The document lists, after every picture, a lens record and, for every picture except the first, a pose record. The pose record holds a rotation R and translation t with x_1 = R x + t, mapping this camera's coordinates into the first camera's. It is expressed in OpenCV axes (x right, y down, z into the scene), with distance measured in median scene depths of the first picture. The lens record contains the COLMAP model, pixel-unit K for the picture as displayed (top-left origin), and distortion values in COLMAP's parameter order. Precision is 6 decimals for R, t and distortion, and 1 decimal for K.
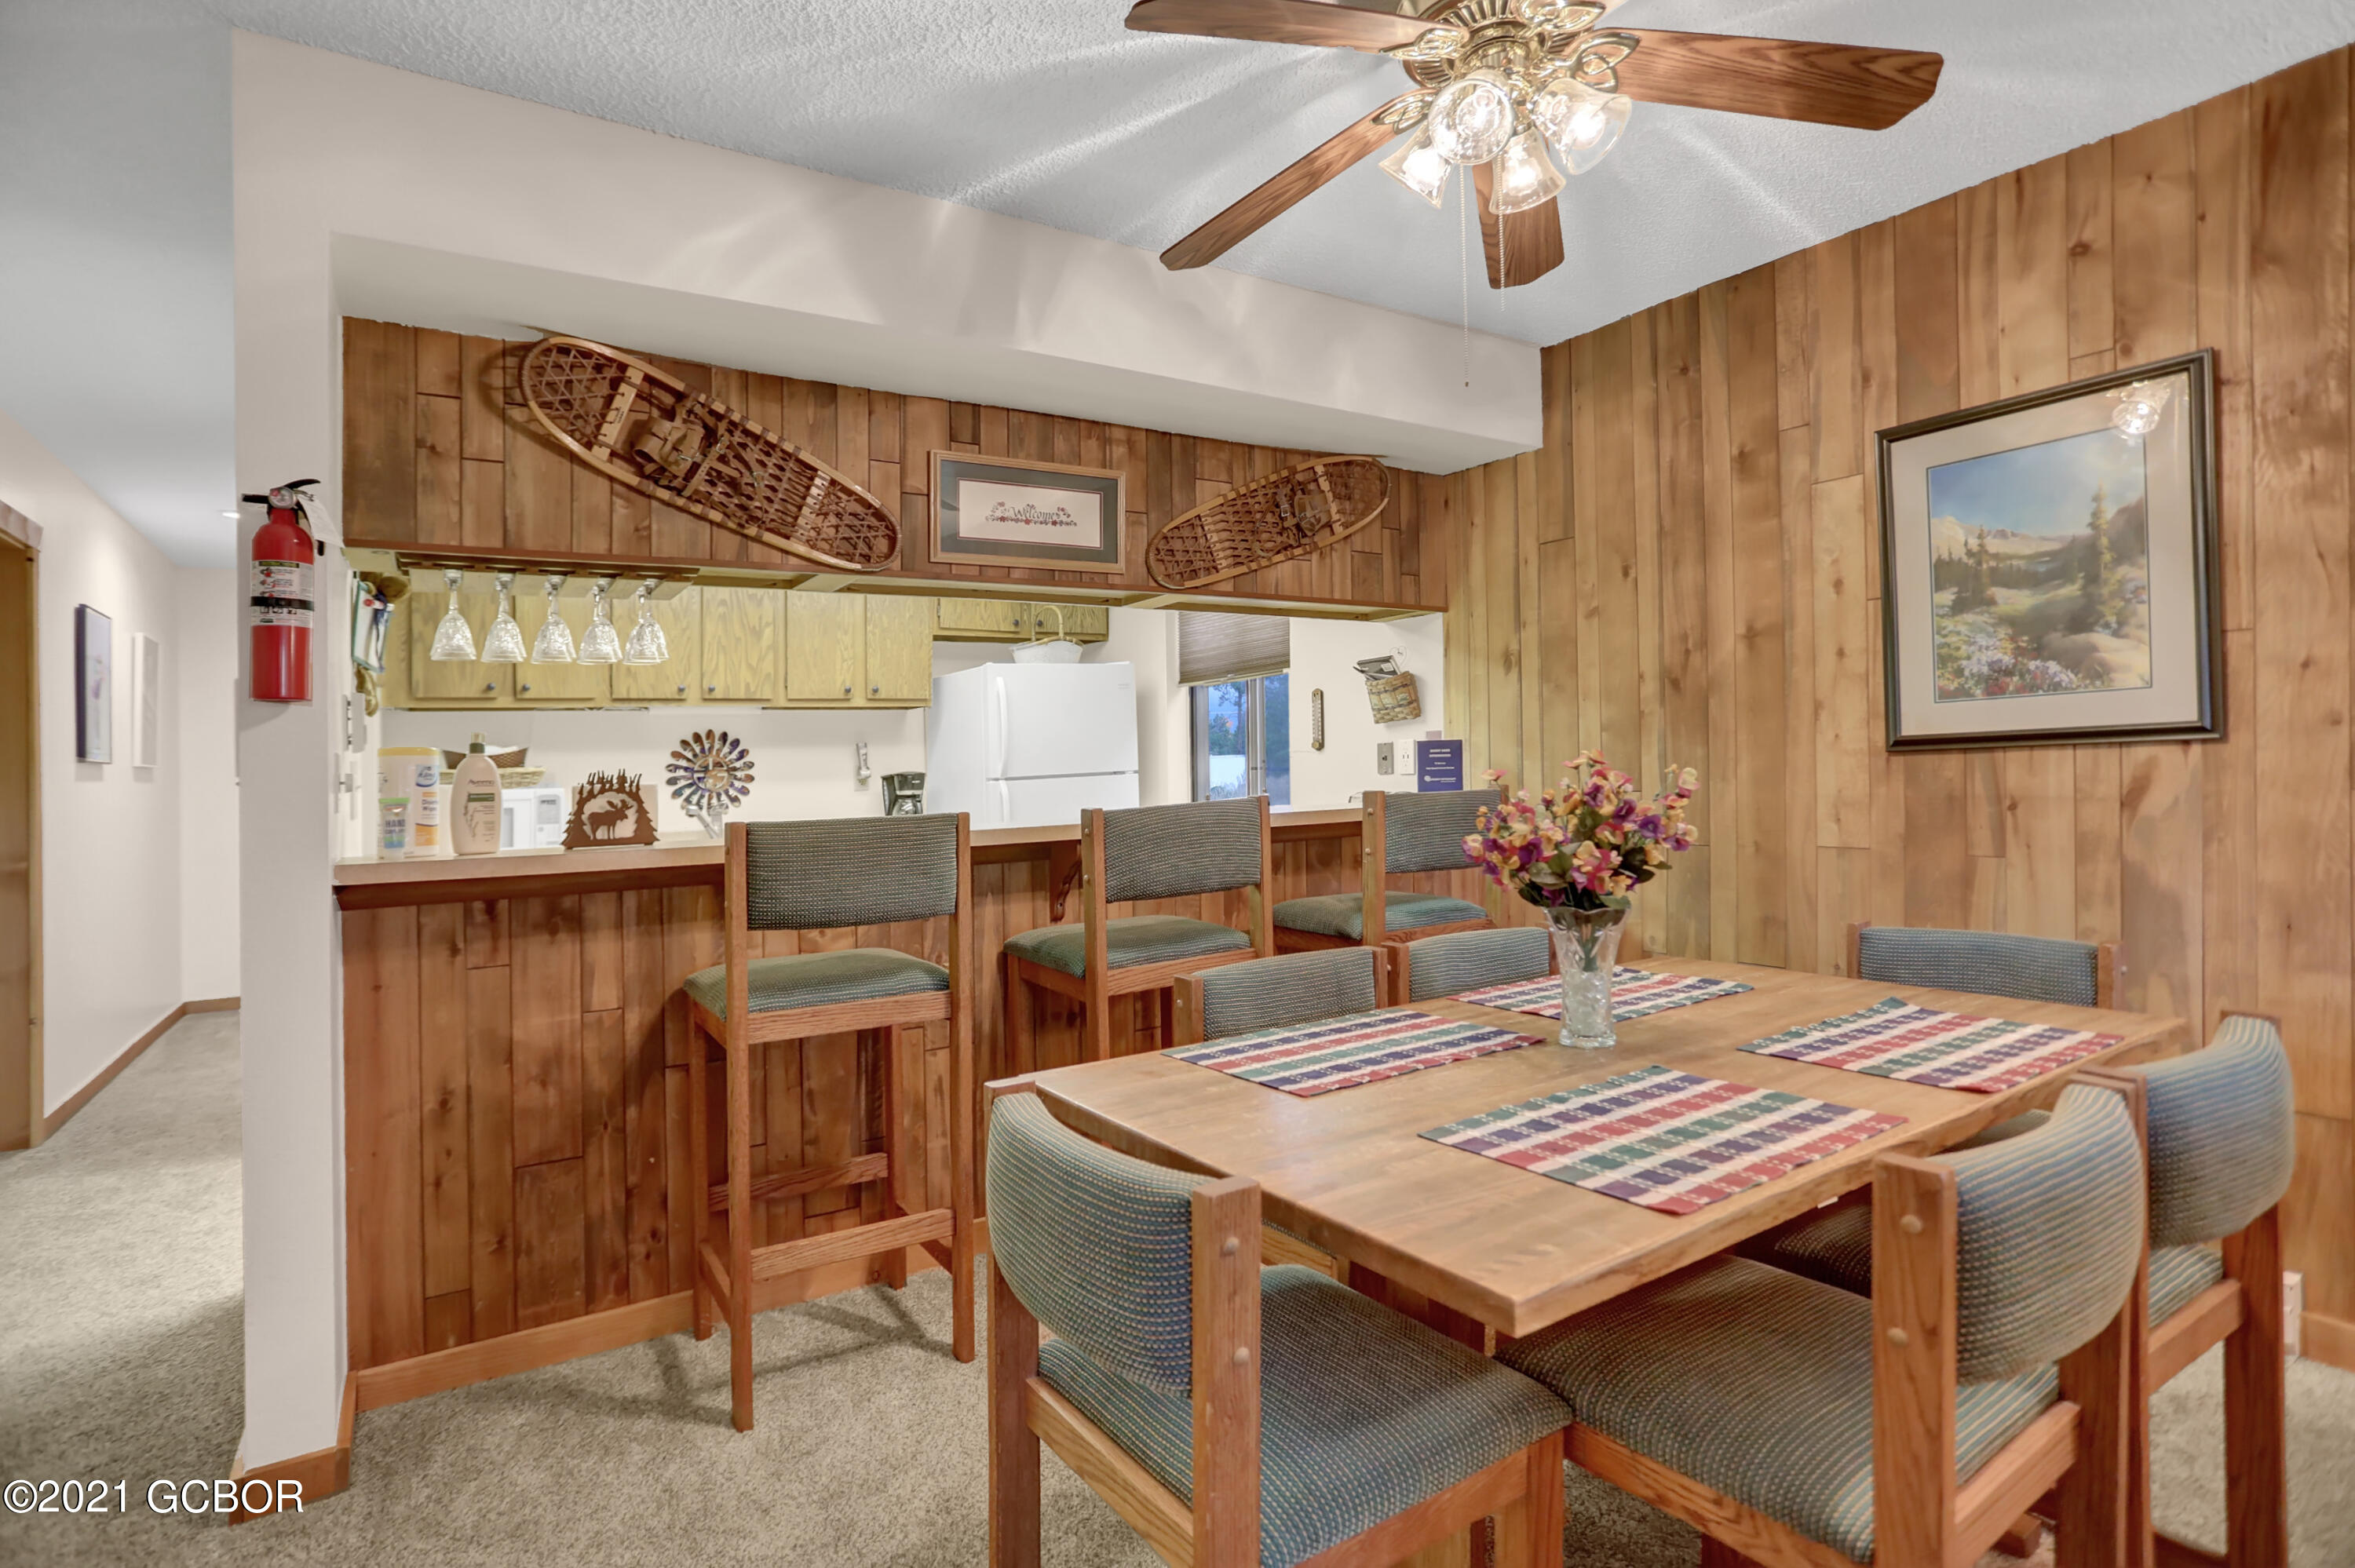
lens RADIAL K [[1156.4, 0, 1174.1], [0, 1156.4, 788.1], [0, 0, 1]] dist [-0.052337, 0.023730]
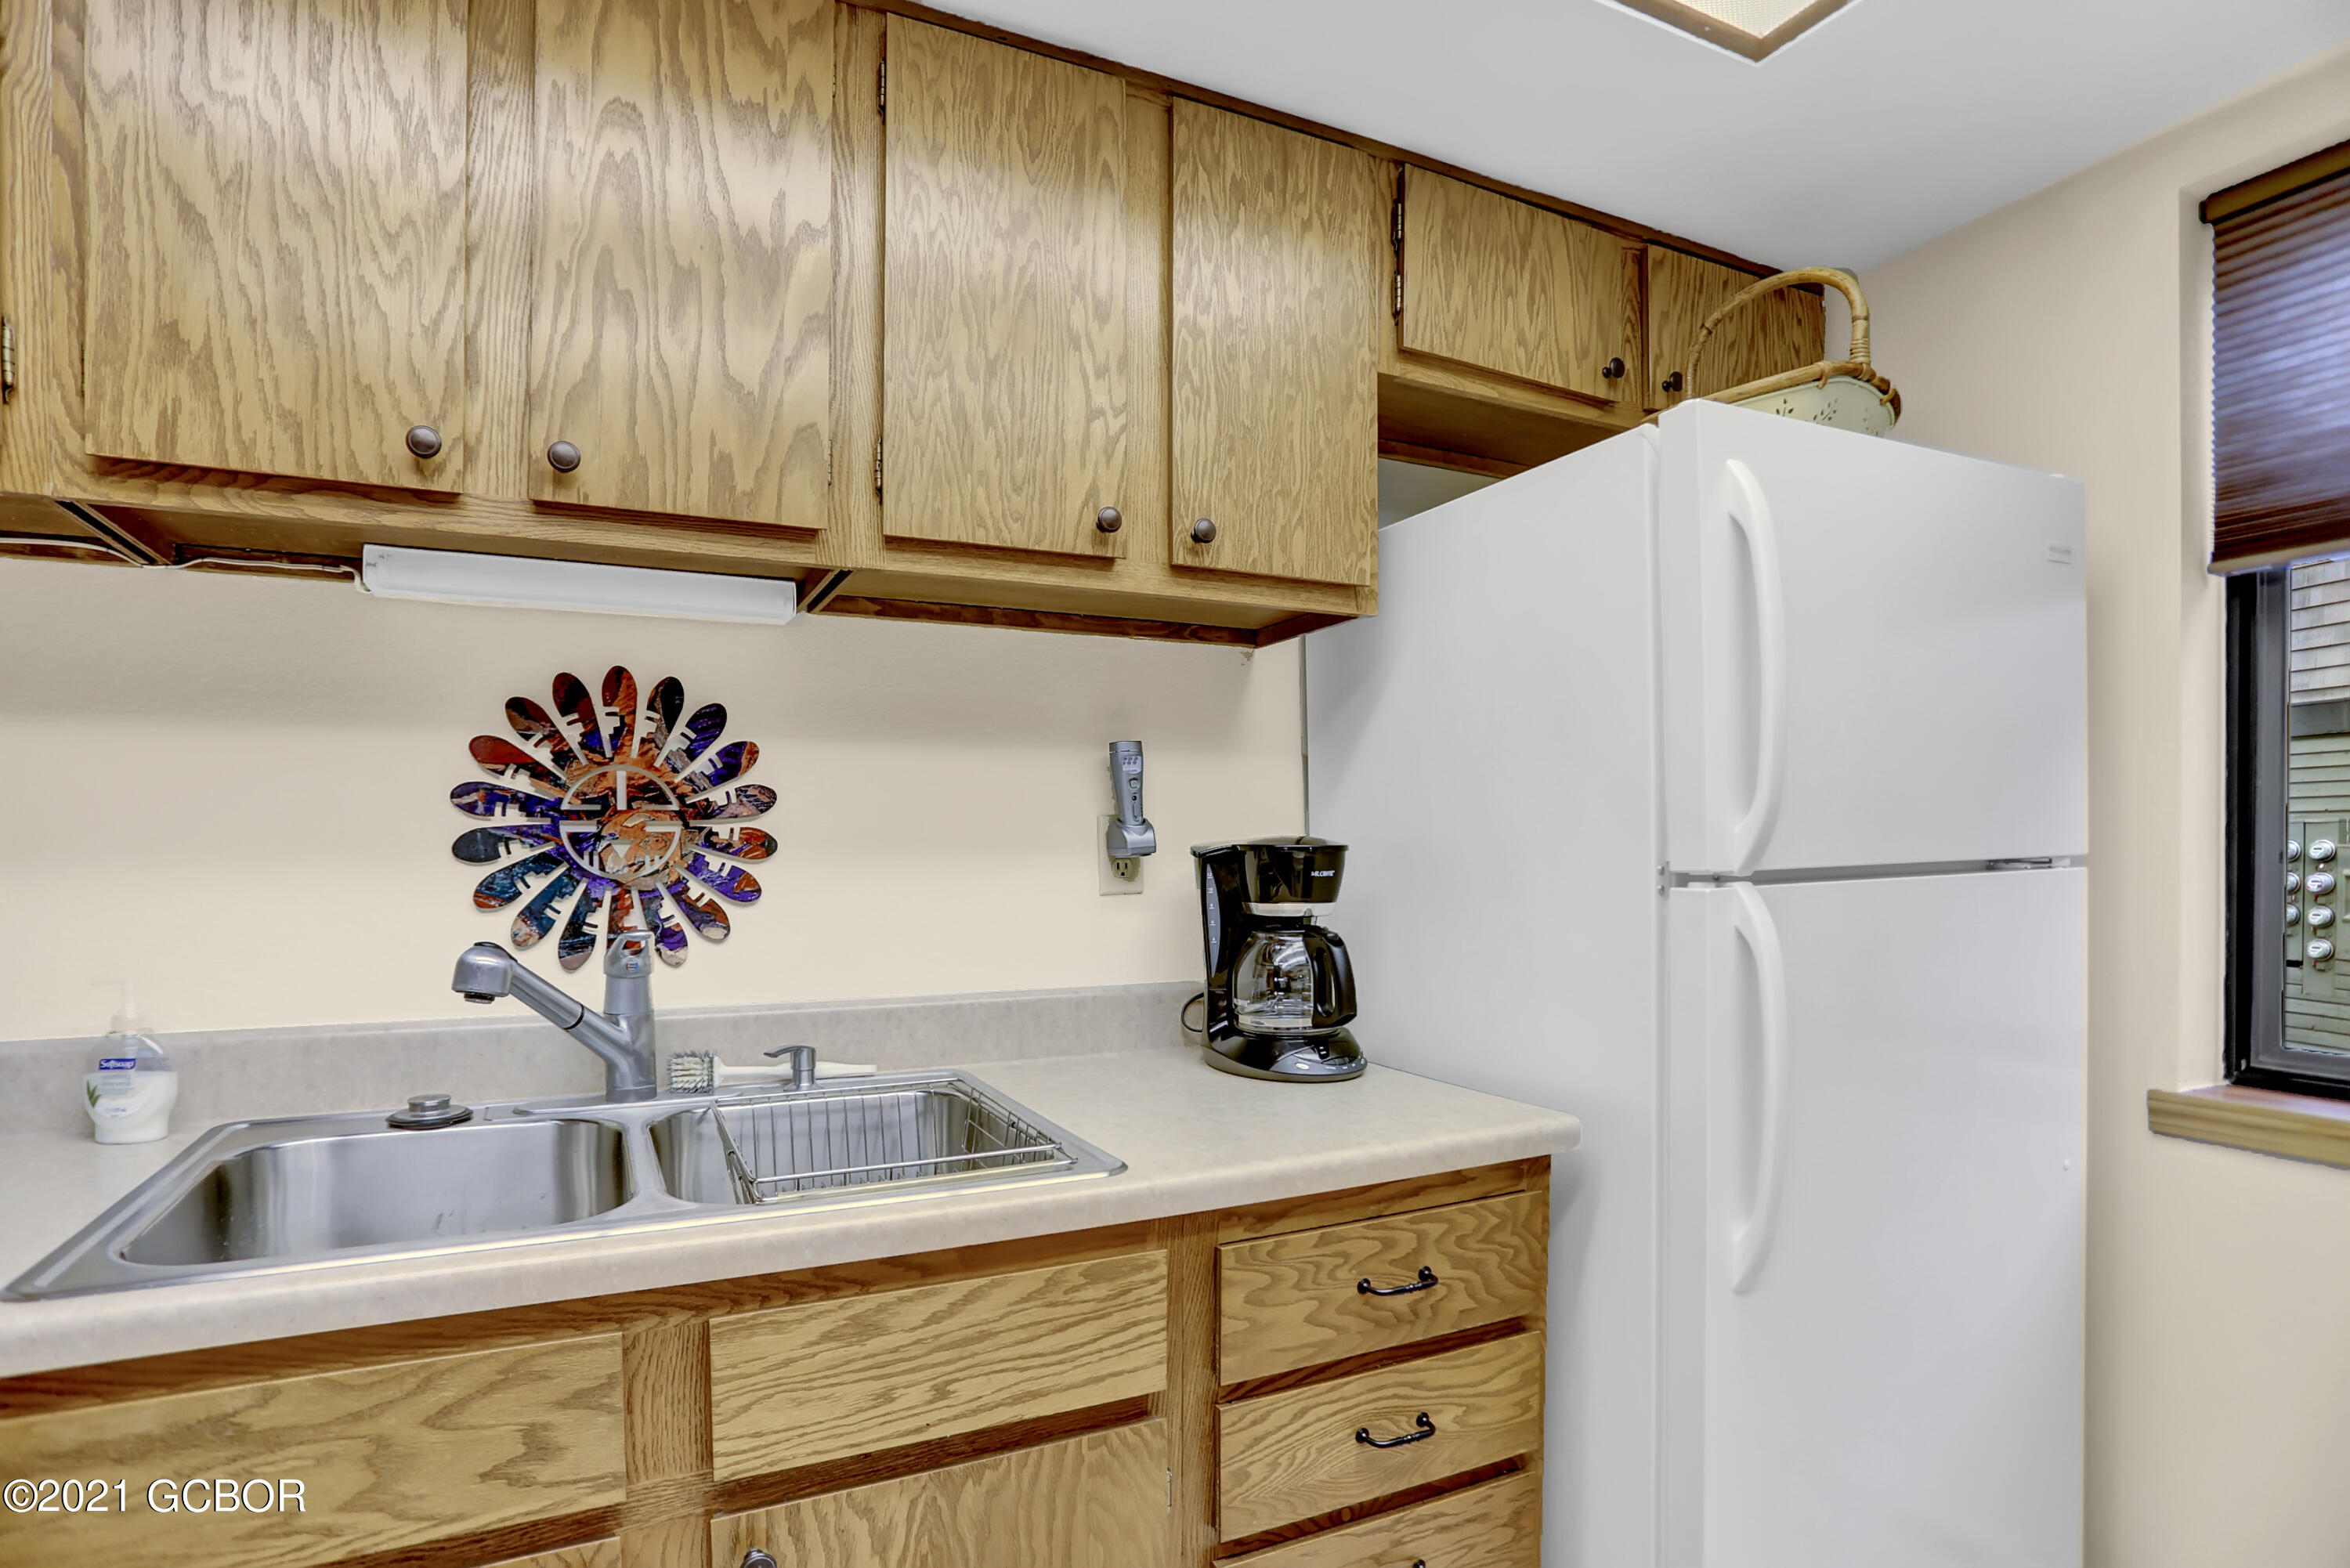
lens RADIAL K [[1194.5, 0, 1163.1], [0, 1194.5, 821.9], [0, 0, 1]] dist [-0.064765, 0.027653]
pose [[0.987377, 0.027242, -0.156030, -0.423656], [-0.031656, 0.999164, -0.025876, -0.018318], [0.155195, 0.030489, 0.987413, 1.374759]]
